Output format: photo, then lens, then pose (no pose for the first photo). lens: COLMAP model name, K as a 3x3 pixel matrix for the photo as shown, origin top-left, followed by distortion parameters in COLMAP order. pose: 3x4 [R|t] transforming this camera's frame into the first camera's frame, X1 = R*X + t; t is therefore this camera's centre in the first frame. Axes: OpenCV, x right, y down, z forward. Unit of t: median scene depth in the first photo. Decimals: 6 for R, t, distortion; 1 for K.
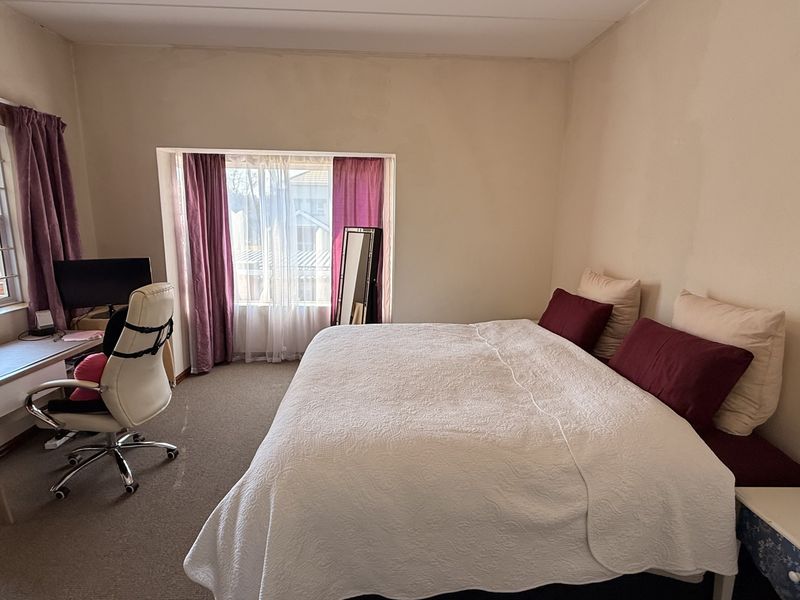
lens RADIAL K [[426.6, 0, 397.8], [0, 426.6, 302.2], [0, 0, 1]] dist [0.001042, 0.001035]
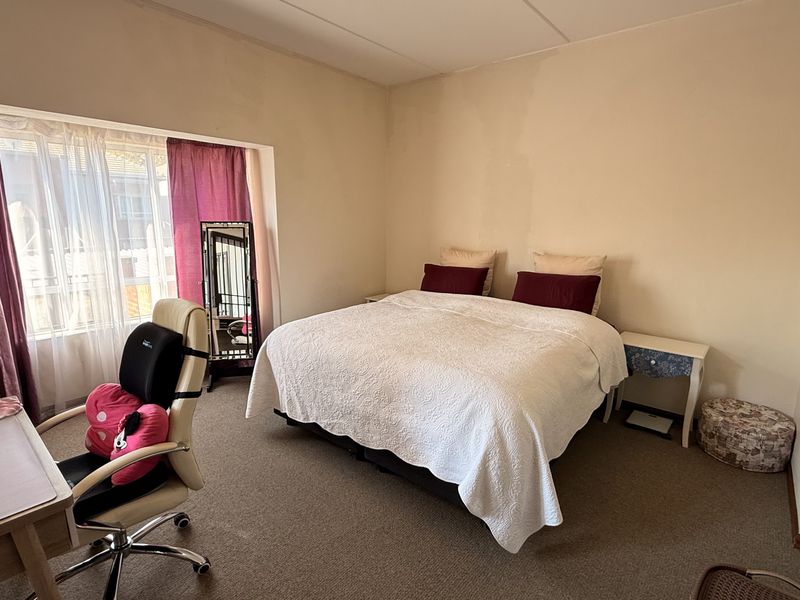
lens RADIAL K [[426.6, 0, 401.4], [0, 426.6, 299.9], [0, 0, 1]] dist [0.001042, 0.001035]
pose [[0.670619, -0.154919, 0.725445, -0.592267], [0.144777, 0.986477, 0.076827, -0.030251], [-0.727537, 0.053507, 0.683979, 0.131068]]
